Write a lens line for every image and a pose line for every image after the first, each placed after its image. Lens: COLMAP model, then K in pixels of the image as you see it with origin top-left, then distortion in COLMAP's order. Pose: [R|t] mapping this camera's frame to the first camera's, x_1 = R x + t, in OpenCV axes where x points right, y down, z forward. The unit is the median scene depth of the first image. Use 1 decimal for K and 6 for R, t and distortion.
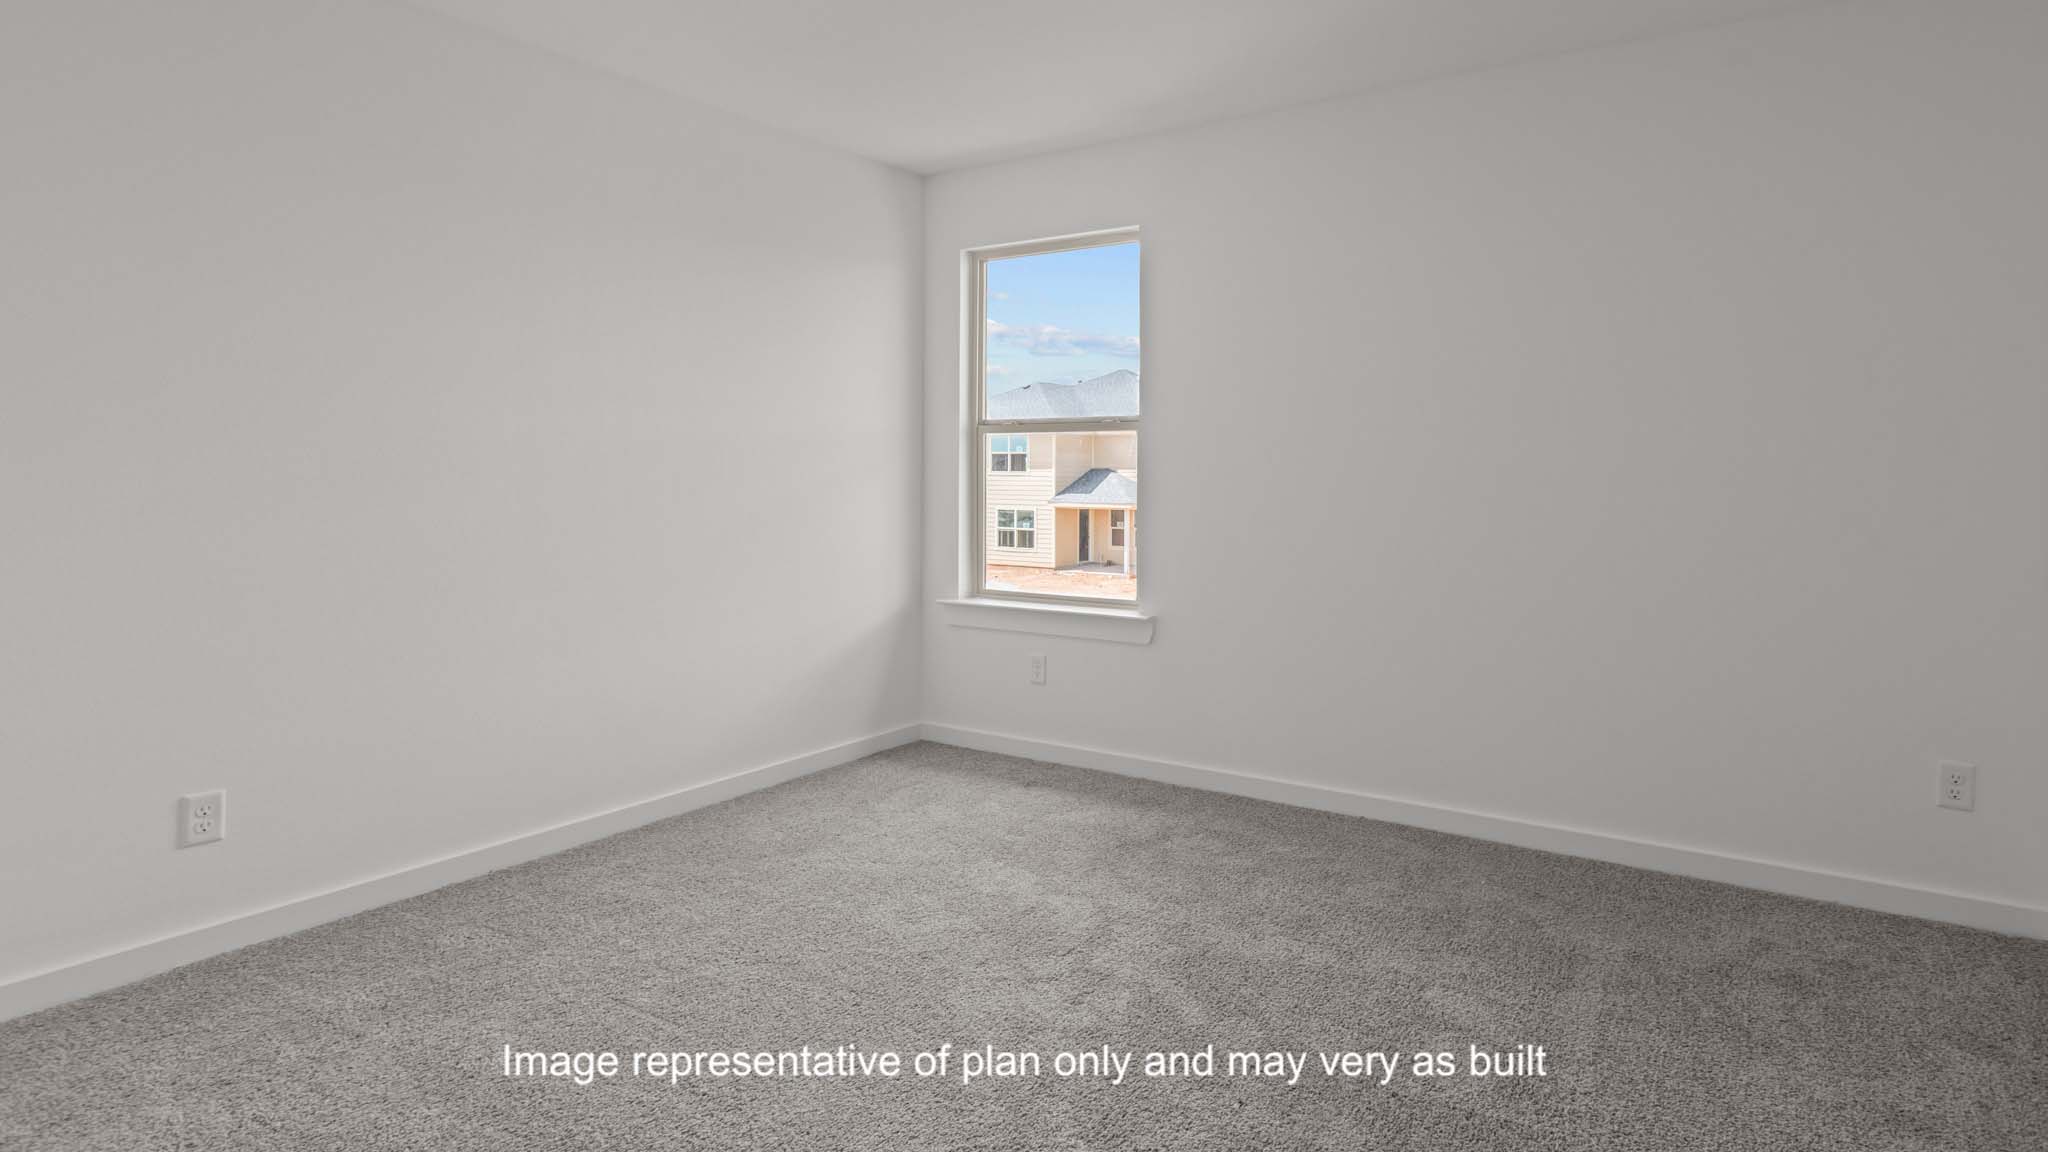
lens RADIAL K [[993.2, 0, 1024.0], [0, 993.2, 576.0], [0, 0, 1]] dist [-0.001922, -0.000933]
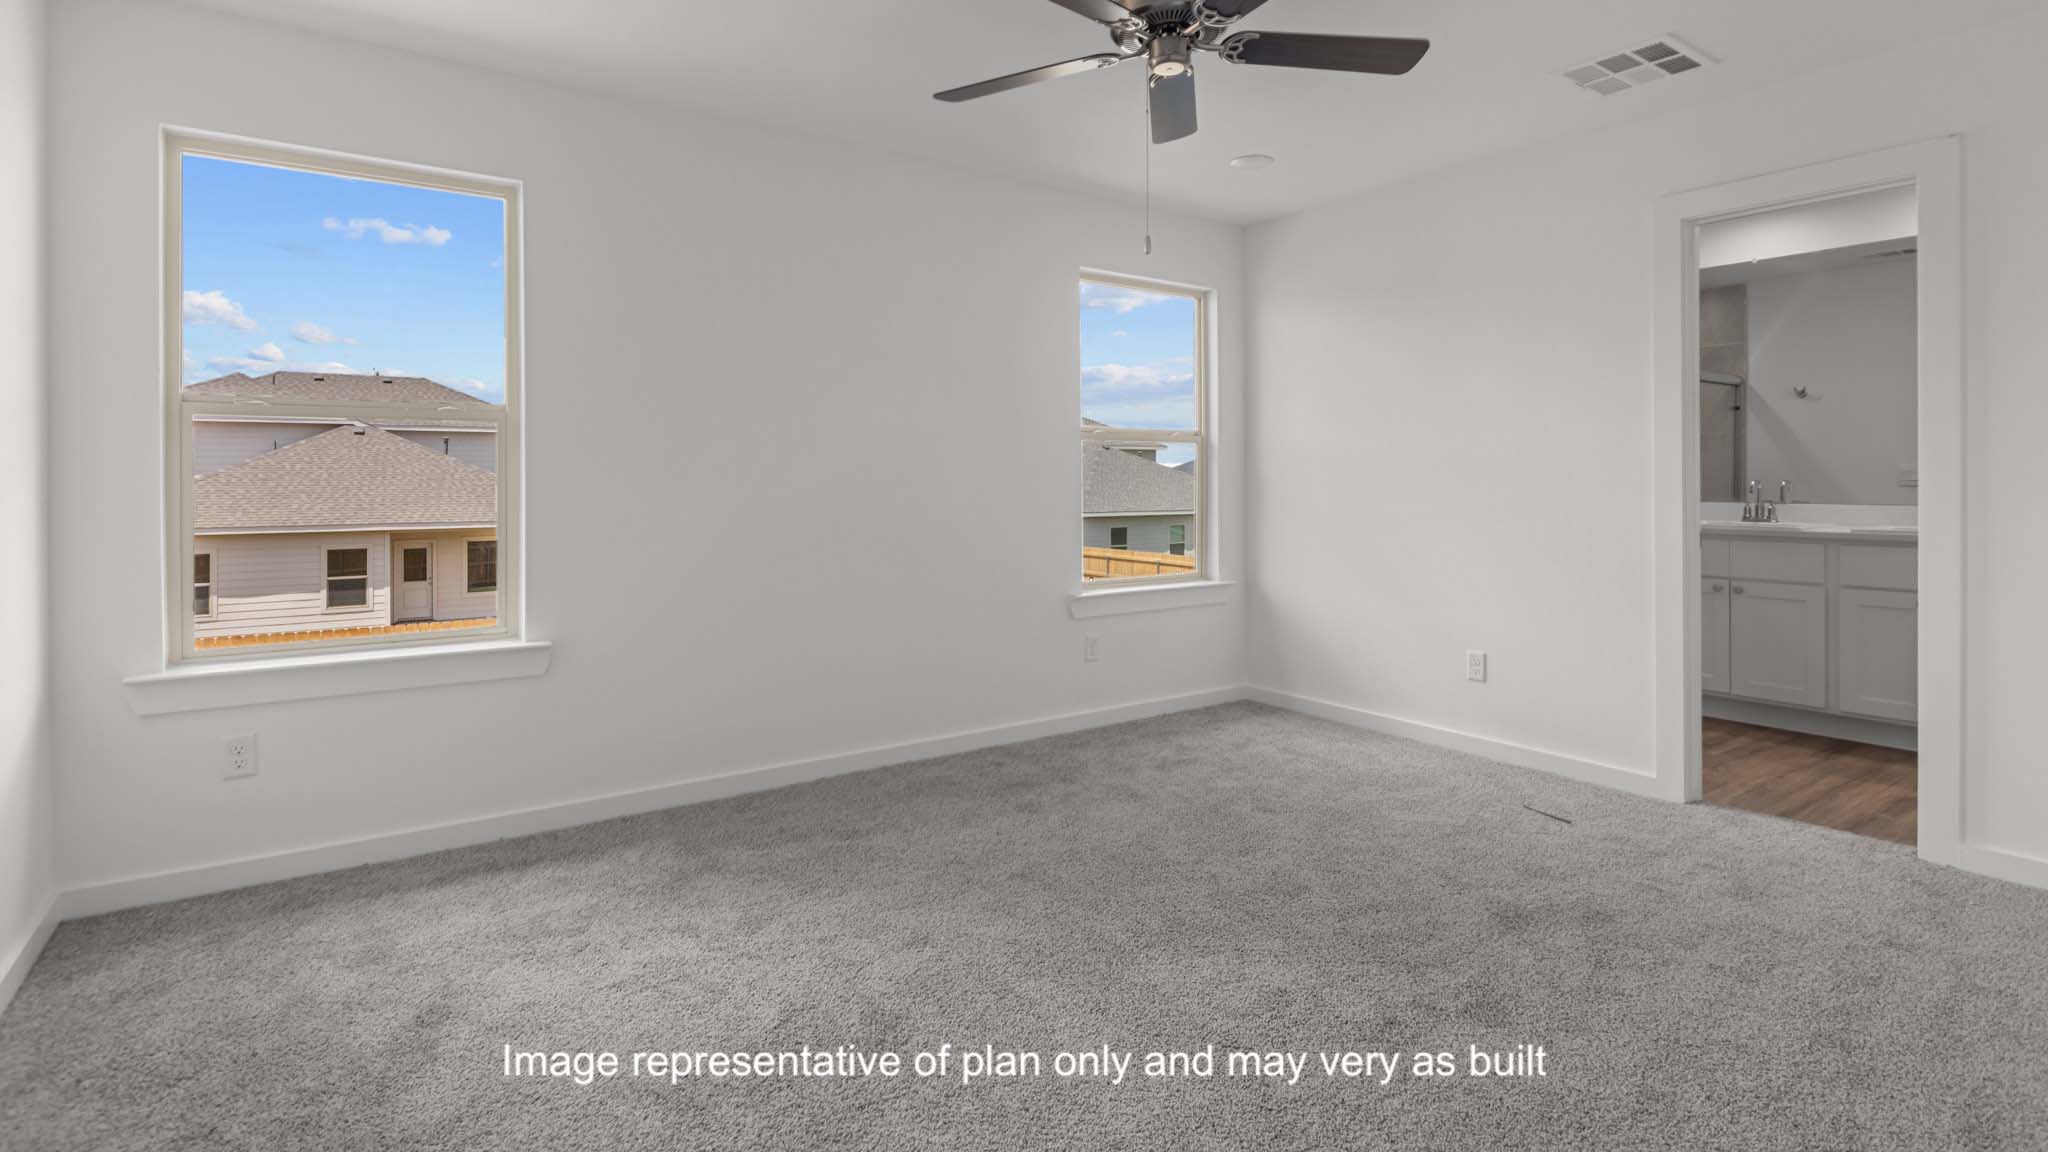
lens RADIAL K [[993.2, 0, 1024.0], [0, 993.2, 576.0], [0, 0, 1]] dist [-0.001922, -0.000933]
pose [[0.417484, -0.103185, 0.902807, -0.418221], [0.096596, 0.992942, 0.068818, -0.029066], [-0.903536, 0.058477, 0.424504, 0.233390]]
